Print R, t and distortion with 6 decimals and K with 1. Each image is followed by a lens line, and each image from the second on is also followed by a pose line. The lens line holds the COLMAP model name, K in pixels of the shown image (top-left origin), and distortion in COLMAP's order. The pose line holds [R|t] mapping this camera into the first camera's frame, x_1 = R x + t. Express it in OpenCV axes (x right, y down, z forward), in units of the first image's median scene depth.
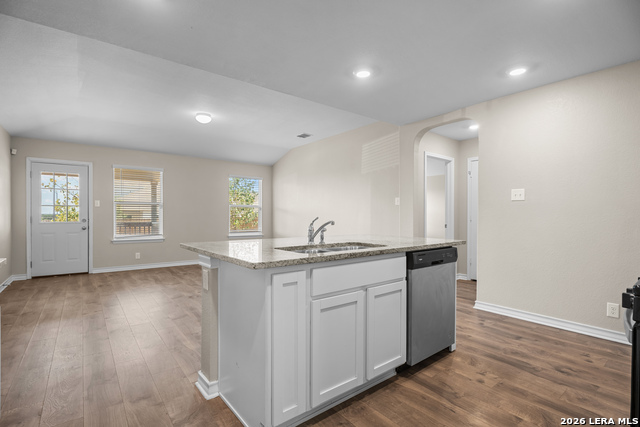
lens RADIAL K [[297.5, 0, 317.8], [0, 297.5, 213.5], [0, 0, 1]] dist [-0.005912, -0.000571]
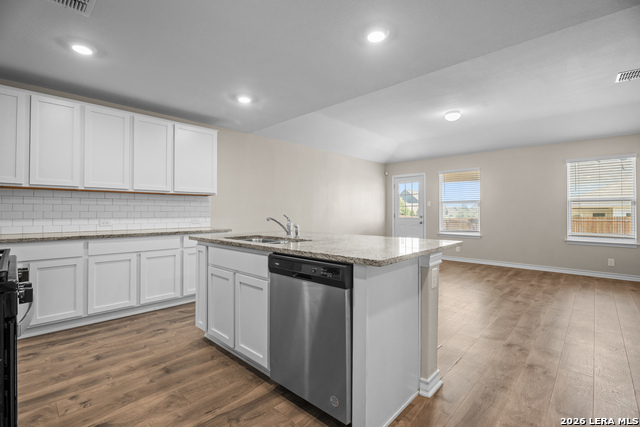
lens RADIAL K [[289.5, 0, 323.1], [0, 289.5, 209.6], [0, 0, 1]] dist [-0.004356, -0.000839]
pose [[0.158202, -0.011688, -0.987338, 0.463825], [0.006071, 0.999923, -0.010864, 0.003139], [0.987388, -0.004276, 0.158261, 0.388838]]
